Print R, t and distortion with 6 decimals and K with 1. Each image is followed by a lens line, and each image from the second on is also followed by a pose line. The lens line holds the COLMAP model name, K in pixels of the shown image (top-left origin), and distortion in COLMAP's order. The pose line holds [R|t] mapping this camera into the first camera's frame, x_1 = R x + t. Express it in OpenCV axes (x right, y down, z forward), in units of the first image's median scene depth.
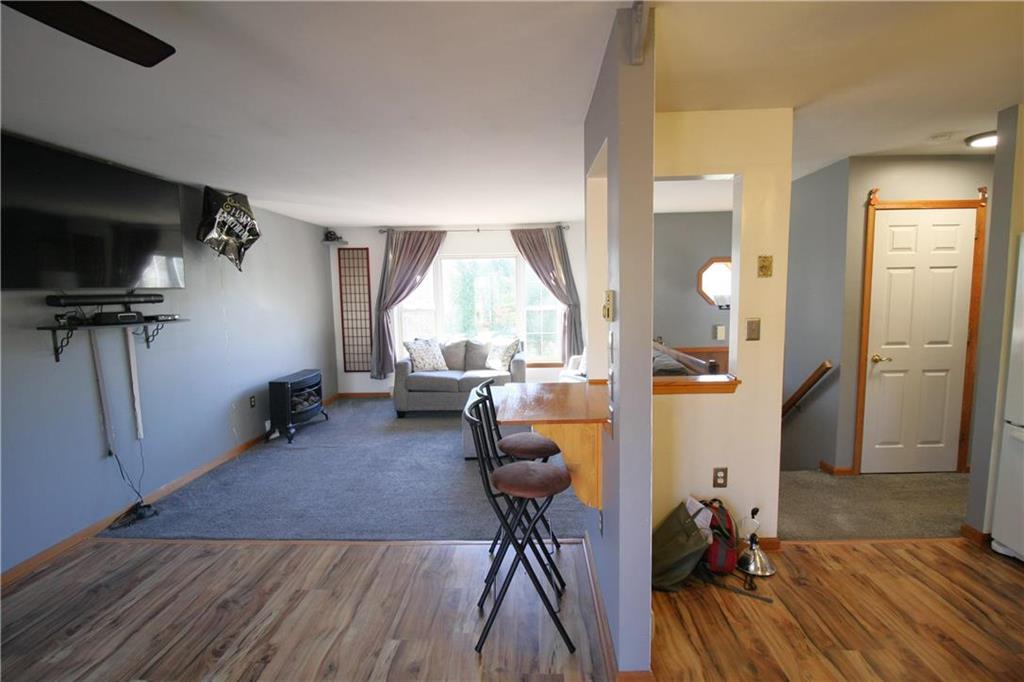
lens RADIAL K [[480.8, 0, 518.4], [0, 480.8, 340.9], [0, 0, 1]] dist [0.001532, -0.013704]
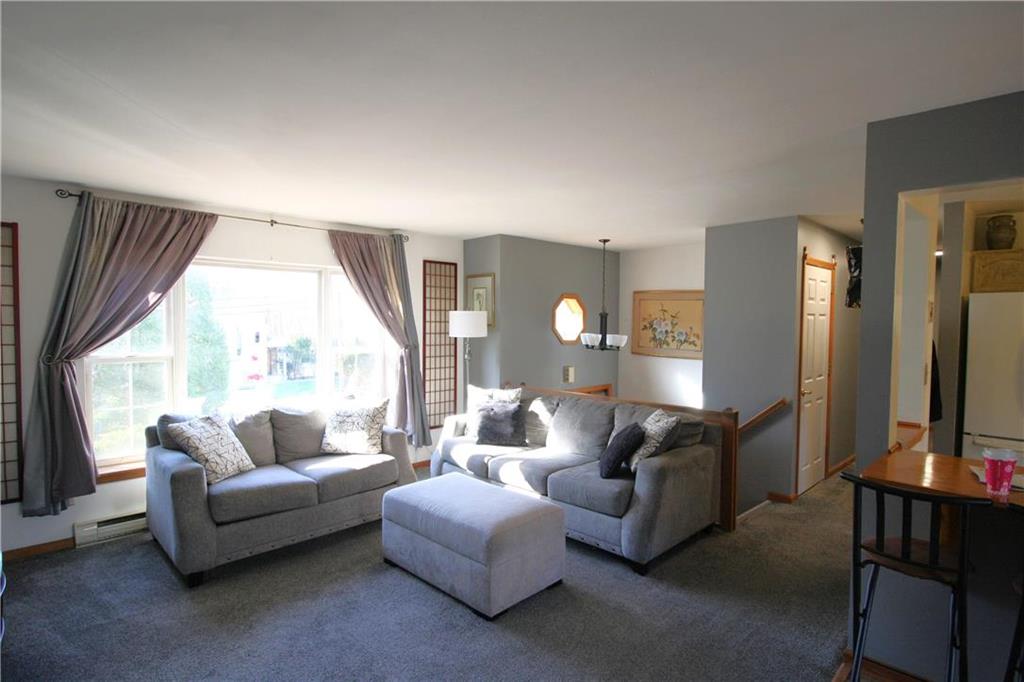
lens RADIAL K [[528.5, 0, 516.5], [0, 528.5, 341.4], [0, 0, 1]] dist [0.001990, -0.012468]
pose [[0.687846, -0.005377, 0.725837, -0.458959], [0.056579, 0.997327, -0.046229, -0.046042], [-0.723648, 0.072866, 0.686312, 0.442260]]
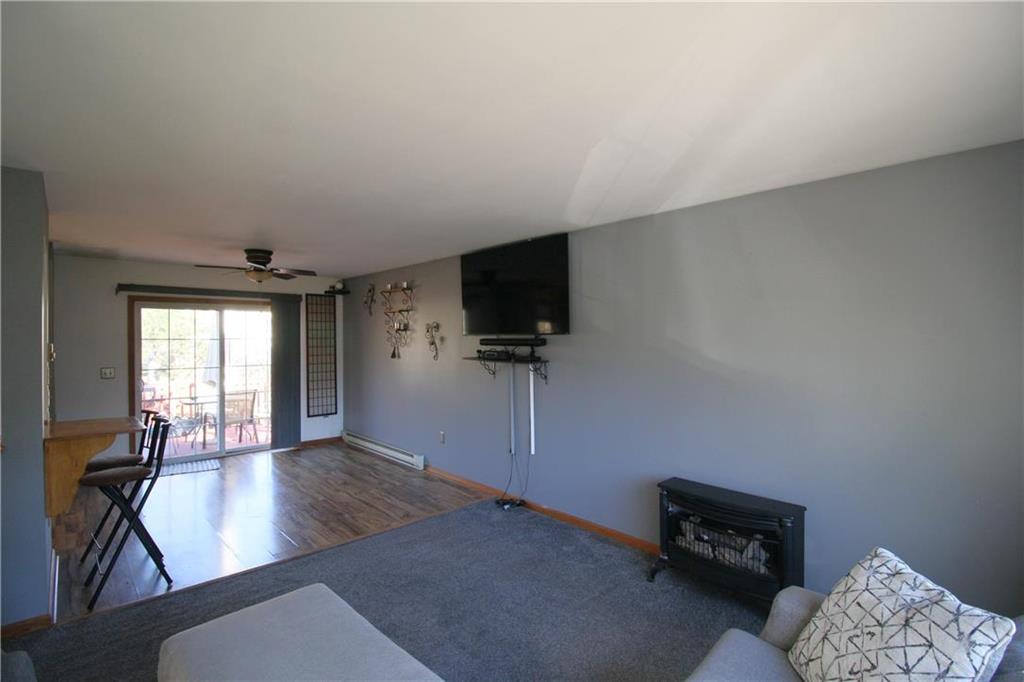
lens RADIAL K [[480.8, 0, 518.4], [0, 480.8, 340.9], [0, 0, 1]] dist [0.001532, -0.013704]
pose [[-0.704316, 0.024888, -0.709450, 0.077630], [-0.060408, 0.993659, 0.094829, -0.138166], [0.707311, 0.109646, -0.698347, 1.226339]]
